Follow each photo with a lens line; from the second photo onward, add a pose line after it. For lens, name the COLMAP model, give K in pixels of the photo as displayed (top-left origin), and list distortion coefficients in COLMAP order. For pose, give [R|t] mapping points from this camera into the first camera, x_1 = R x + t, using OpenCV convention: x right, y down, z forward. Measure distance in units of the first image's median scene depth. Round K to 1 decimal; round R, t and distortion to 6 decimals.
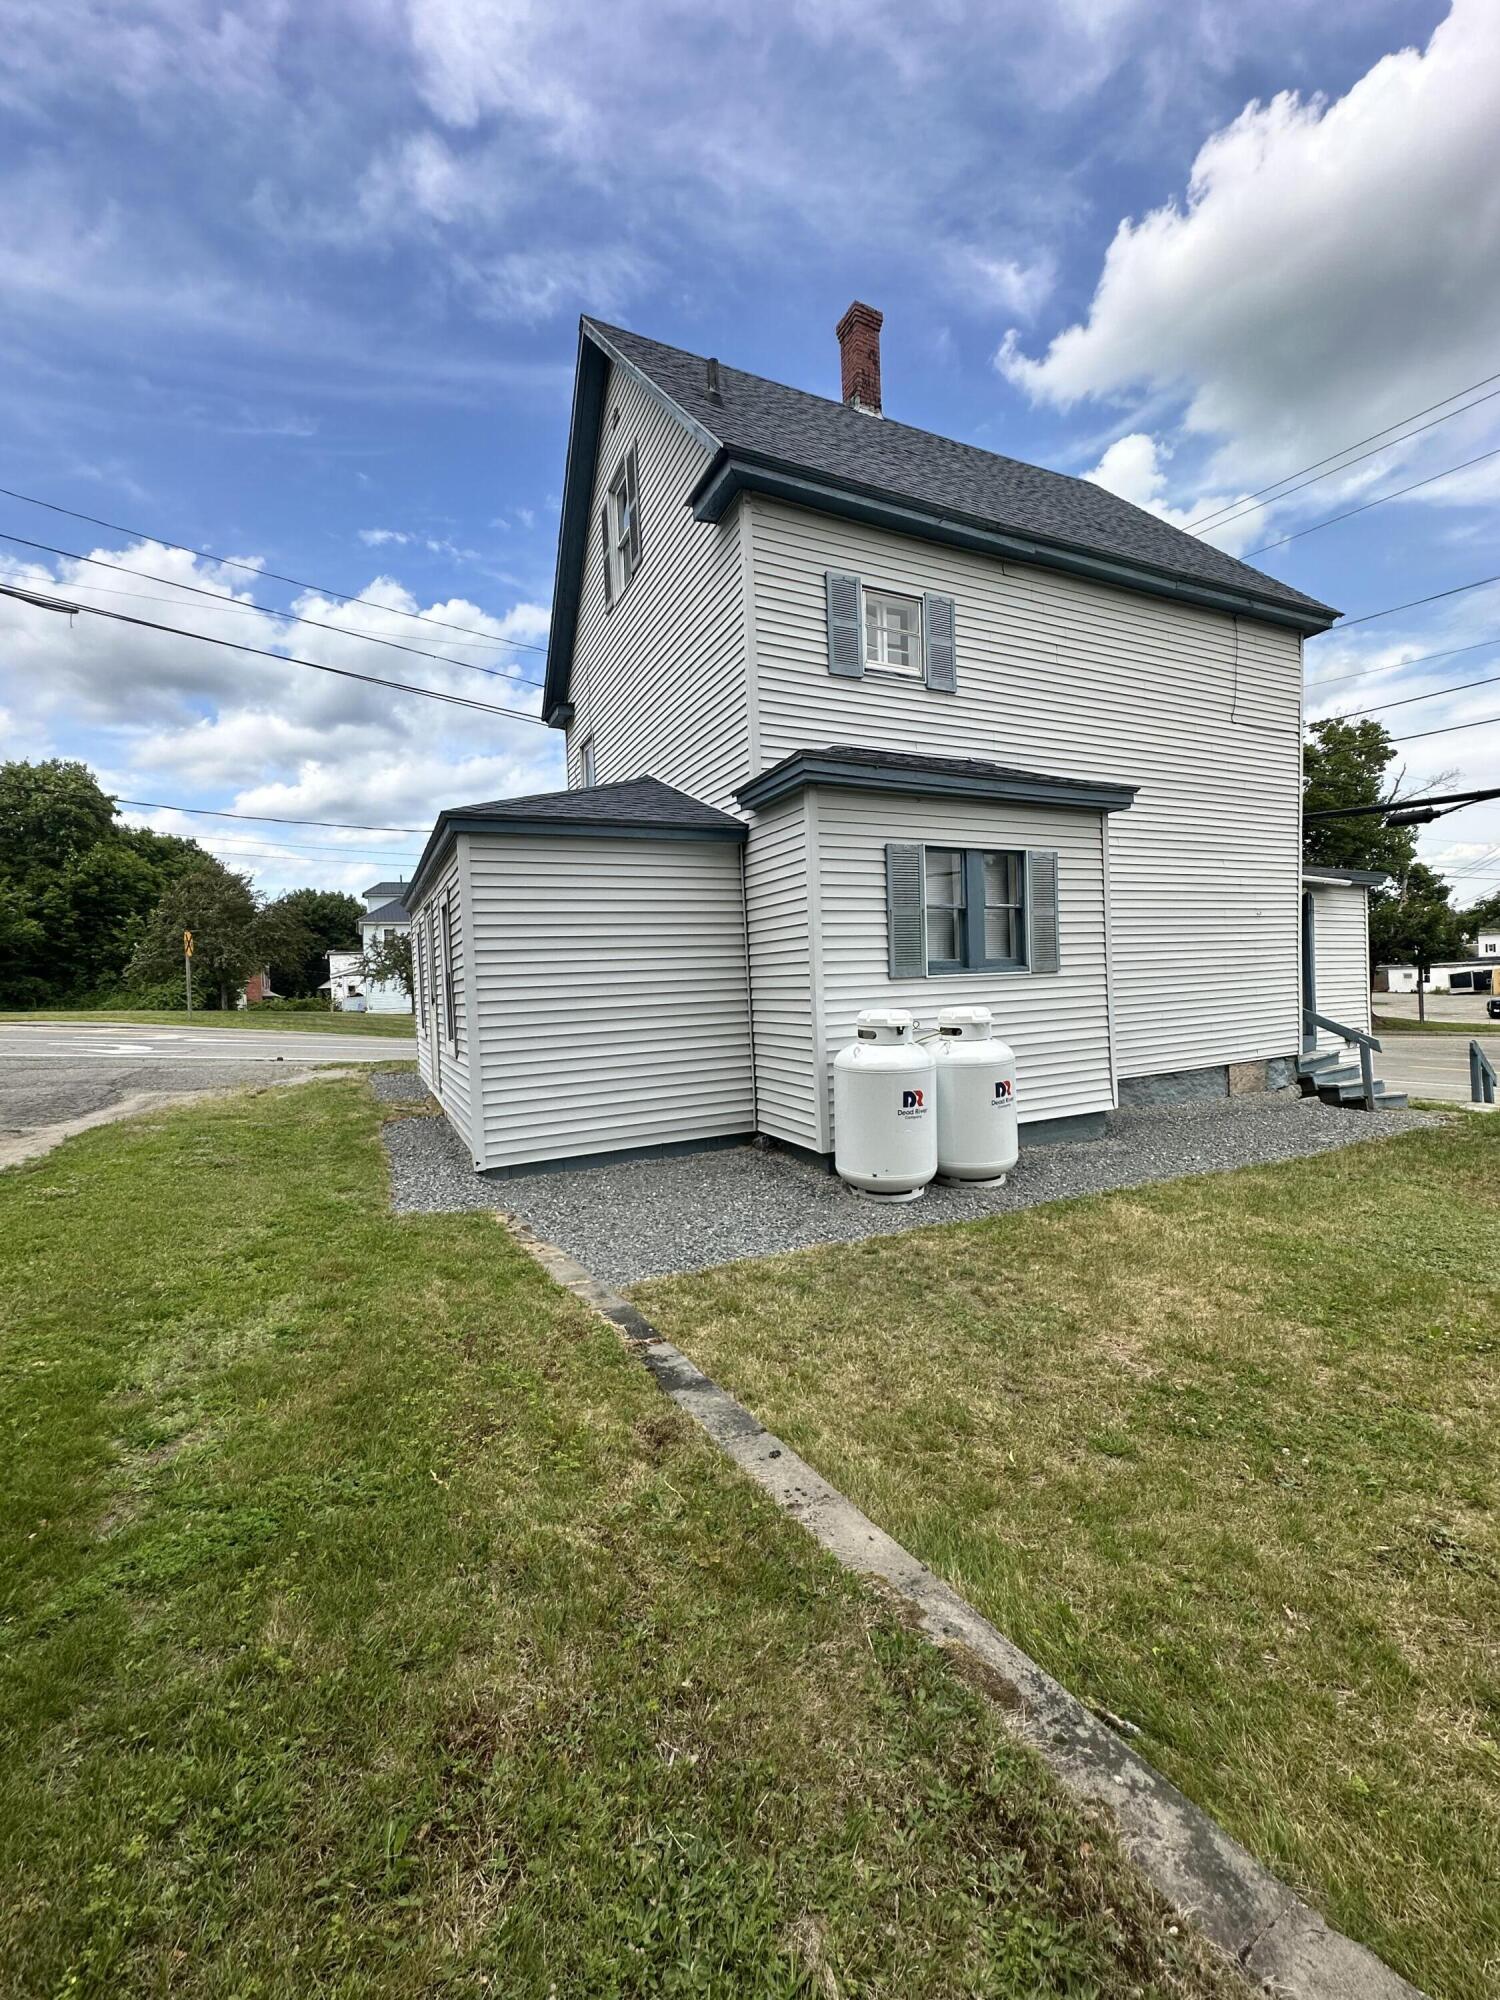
lens RADIAL K [[773.9, 0, 750.2], [0, 773.9, 976.0], [0, 0, 1]] dist [0.000355, 0.000202]
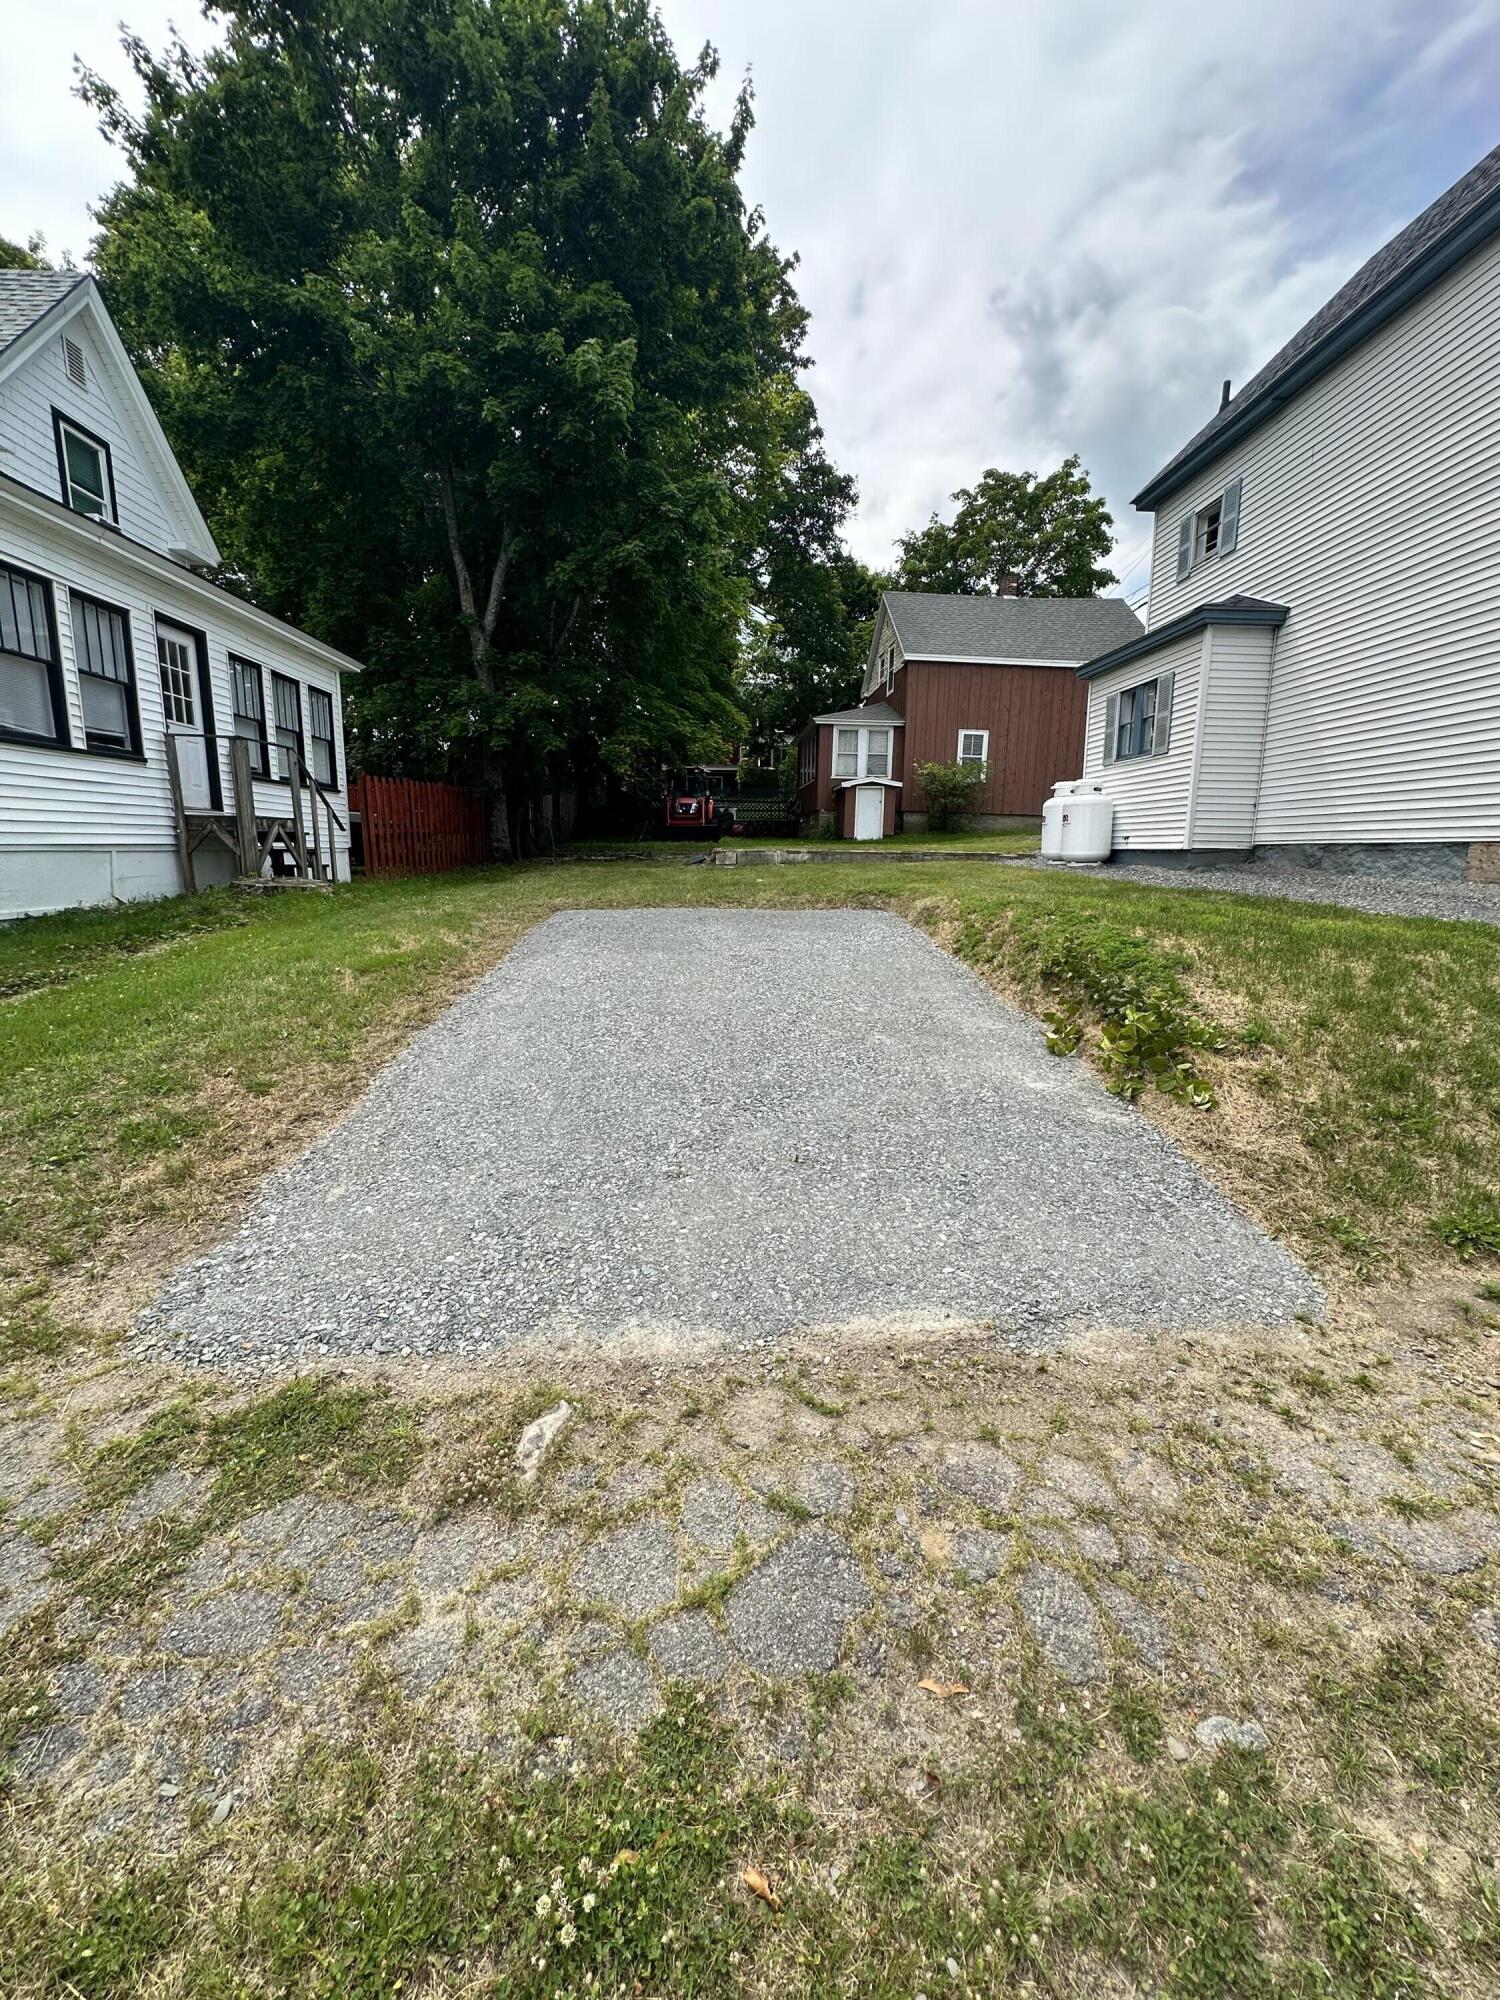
lens RADIAL K [[800.1, 0, 752.3], [0, 800.1, 996.9], [0, 0, 1]] dist [0.000538, 0.000797]
pose [[-0.406609, 0.197307, -0.892042, 2.083572], [0.000376, 0.976437, 0.215802, 0.115694], [0.913602, 0.087412, -0.397103, 0.845425]]
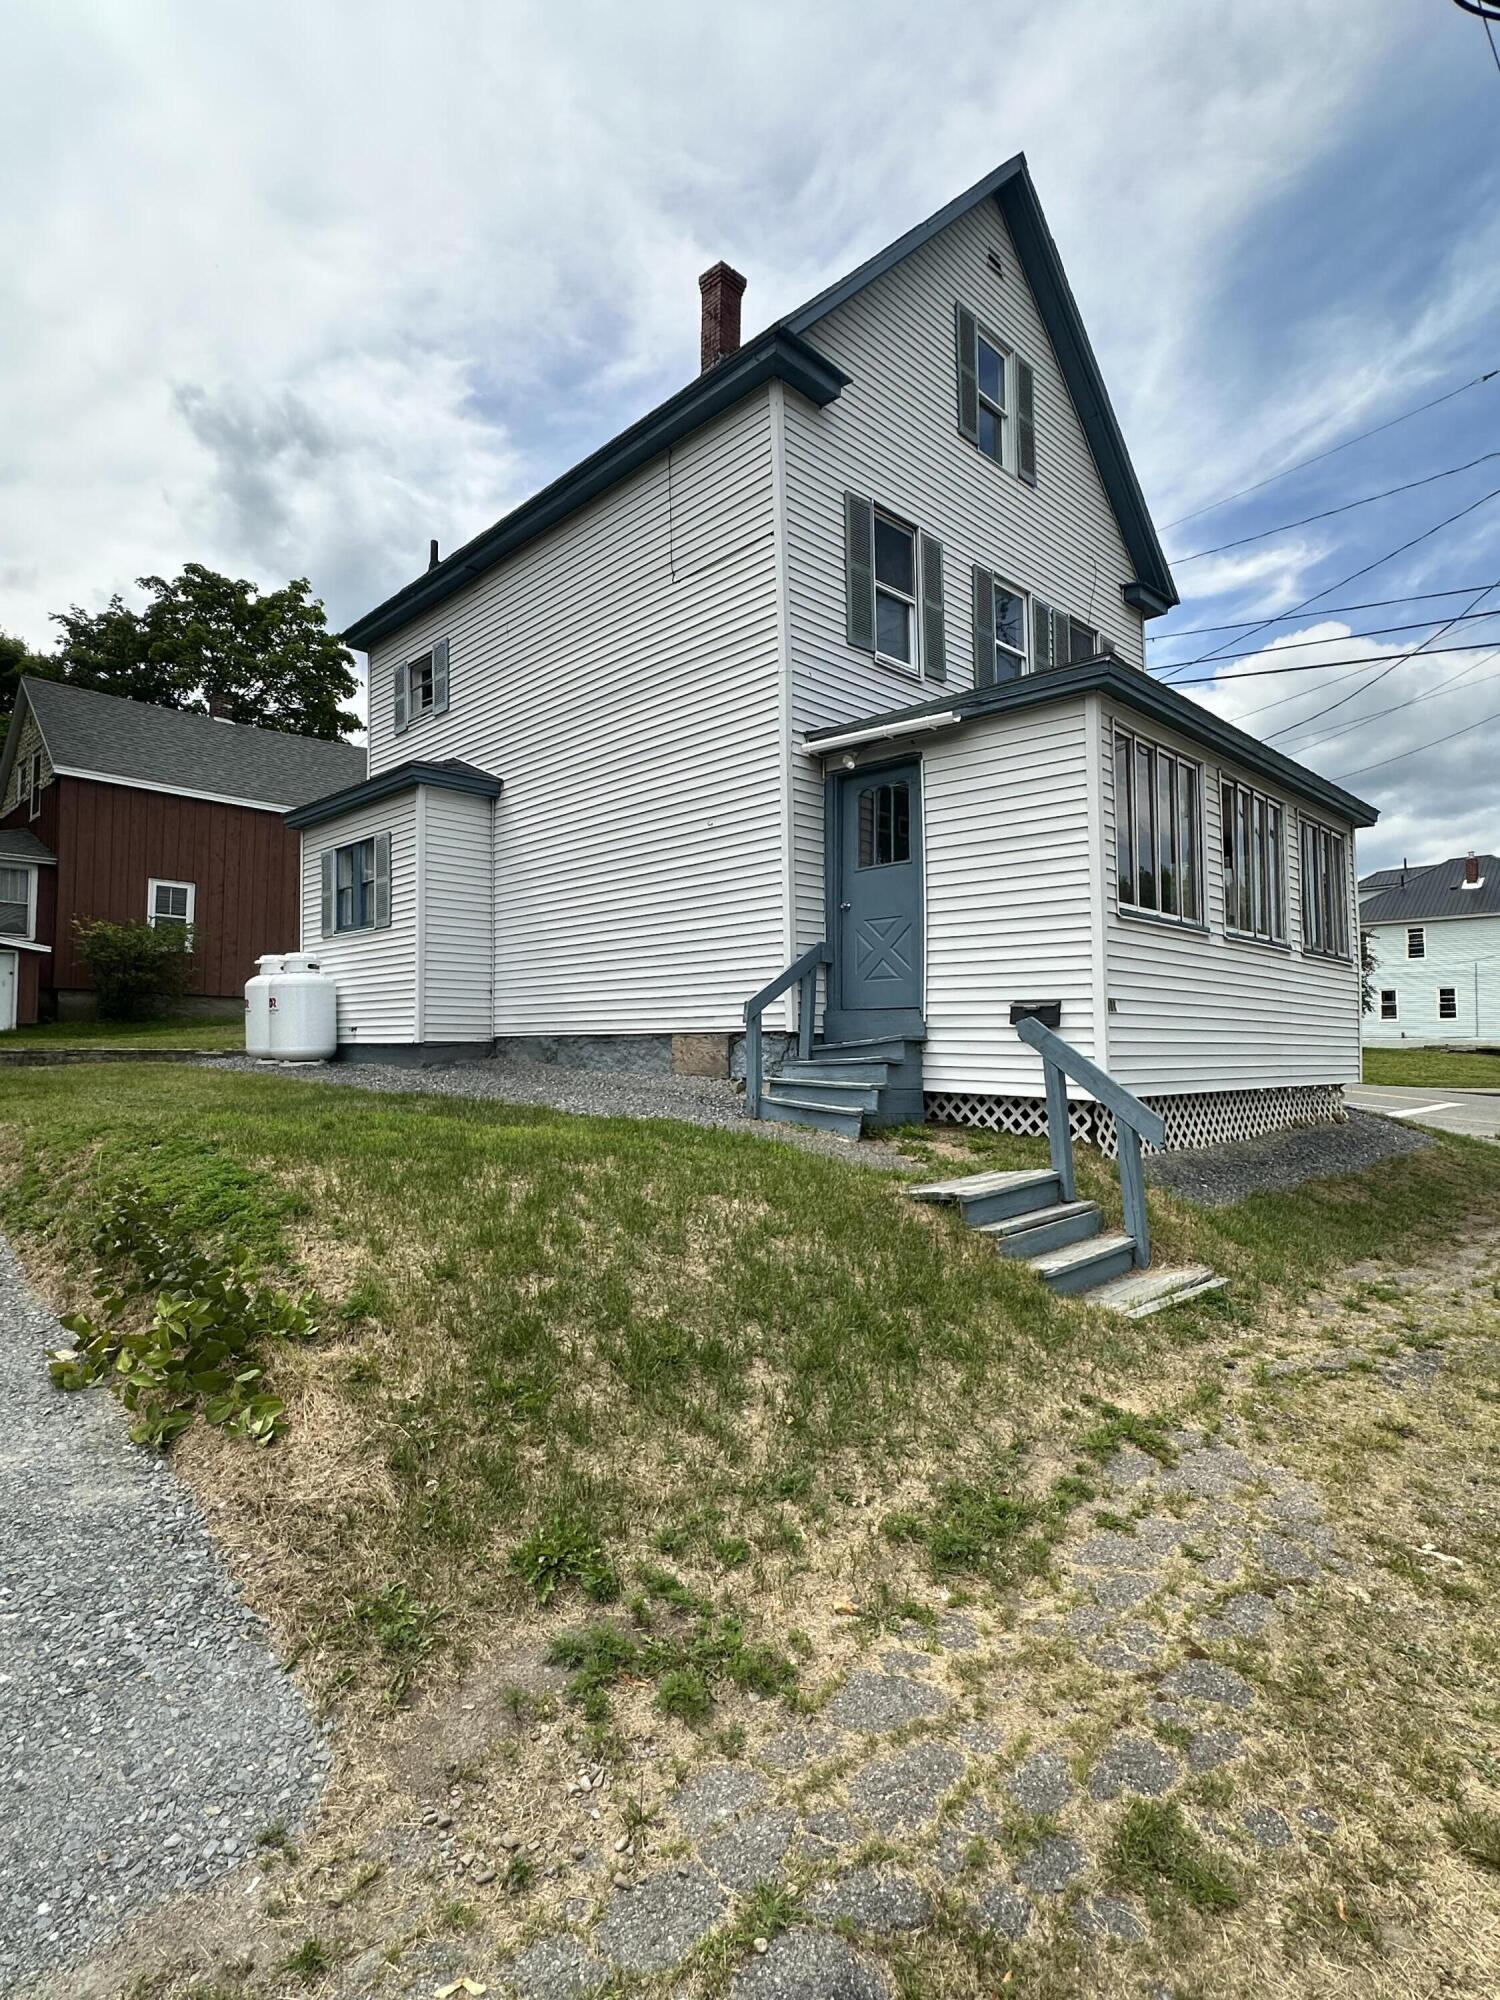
lens RADIAL K [[1035.1, 0, 751.8], [0, 1035.1, 994.2], [0, 0, 1]] dist [0.002185, 0.000247]
pose [[0.307612, -0.011376, -0.951444, 2.002481], [-0.014303, 0.999760, -0.016578, 0.114912], [0.951405, 0.018708, 0.307375, 0.959472]]
